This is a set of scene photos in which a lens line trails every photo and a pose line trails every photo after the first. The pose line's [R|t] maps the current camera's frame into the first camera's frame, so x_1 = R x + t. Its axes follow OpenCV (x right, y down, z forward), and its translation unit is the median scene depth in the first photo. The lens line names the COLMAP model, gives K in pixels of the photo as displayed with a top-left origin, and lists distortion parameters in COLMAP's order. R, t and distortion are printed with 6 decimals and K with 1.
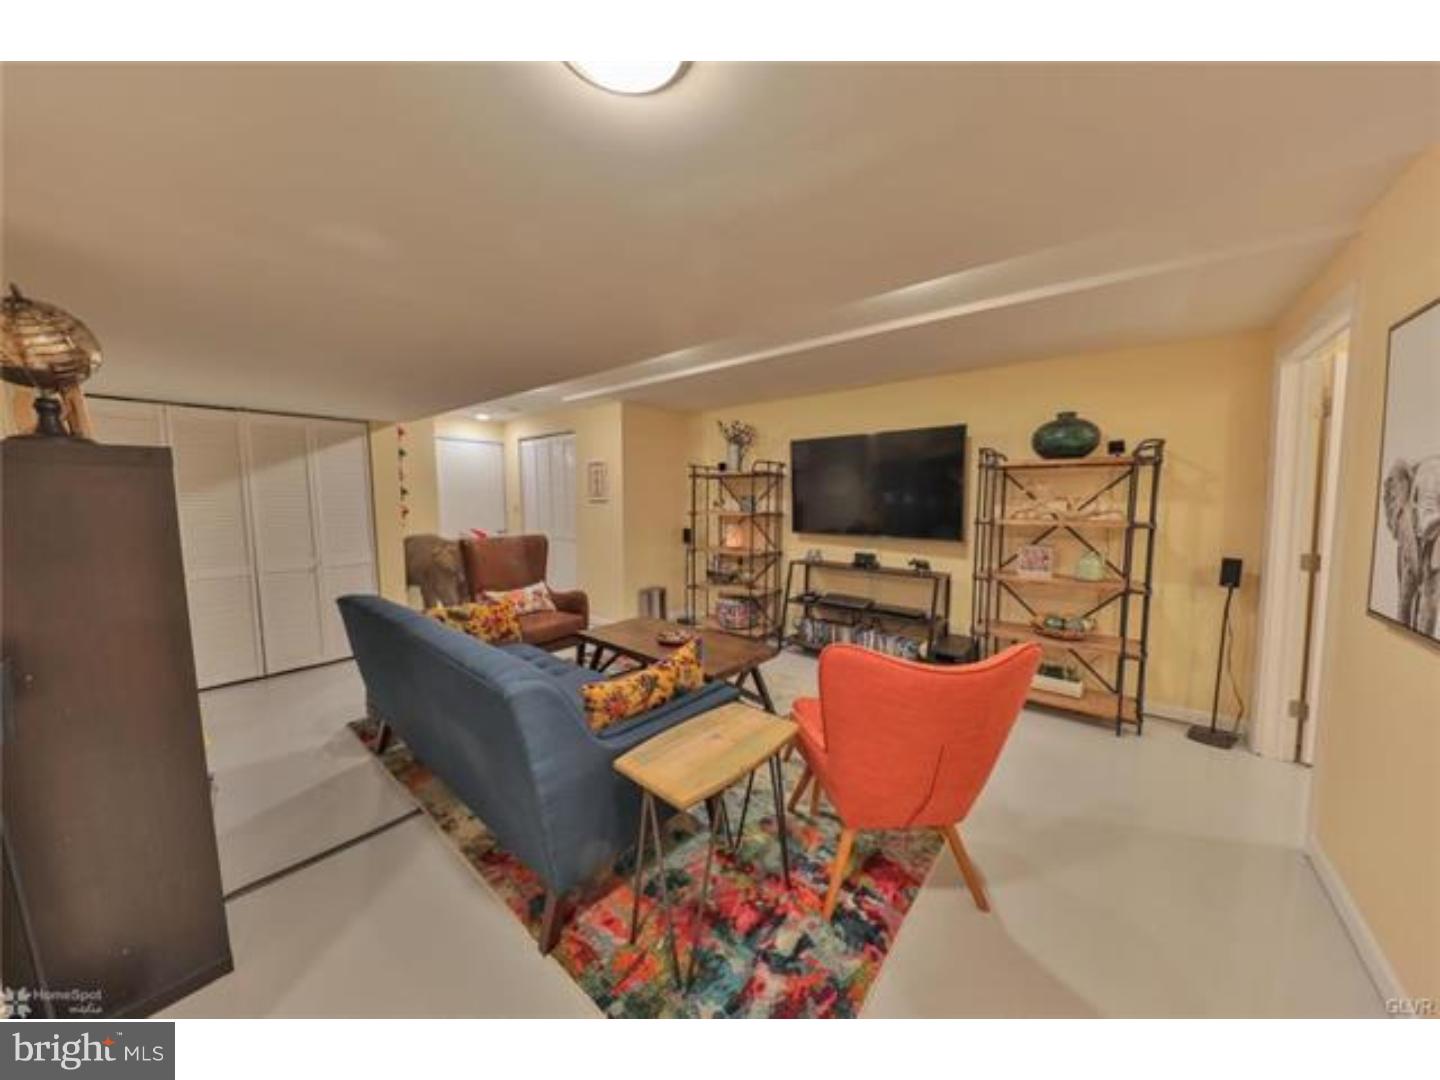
lens RADIAL K [[474.7, 0, 720.0], [0, 474.7, 540.0], [0, 0, 1]] dist [-0.001303, -0.000097]
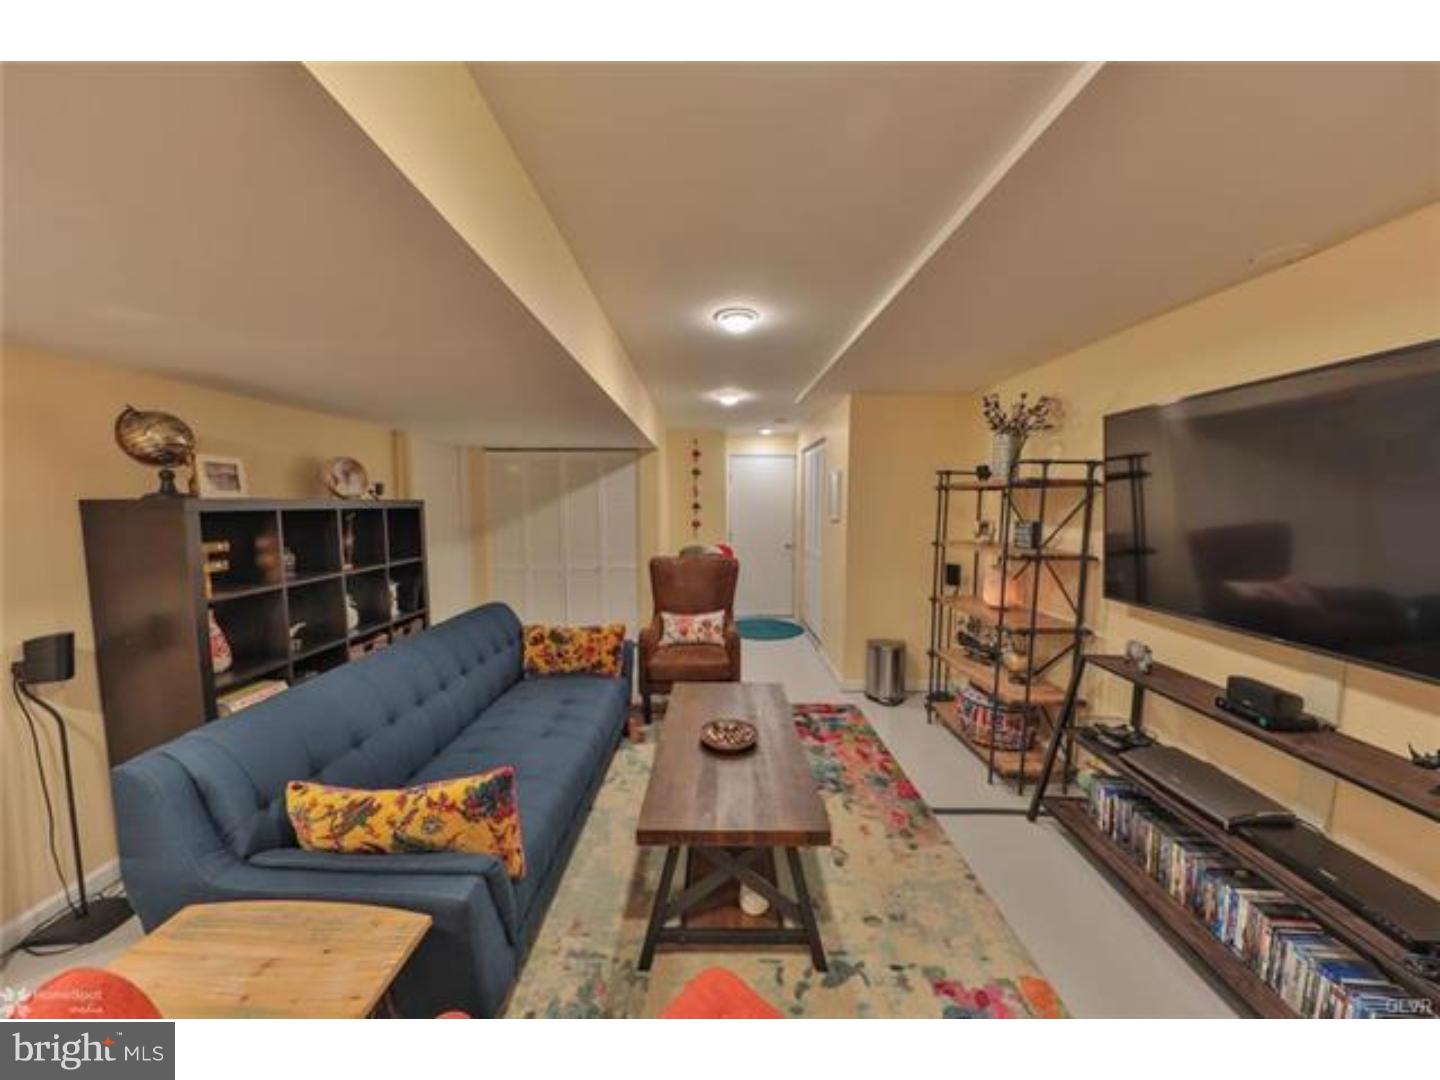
lens RADIAL K [[474.7, 0, 720.0], [0, 474.7, 540.0], [0, 0, 1]] dist [-0.001303, -0.000097]
pose [[0.643467, 0.062882, -0.762887, 0.315203], [-0.069952, 0.997281, 0.023200, -0.069691], [0.762271, 0.038437, 0.646116, 0.423454]]
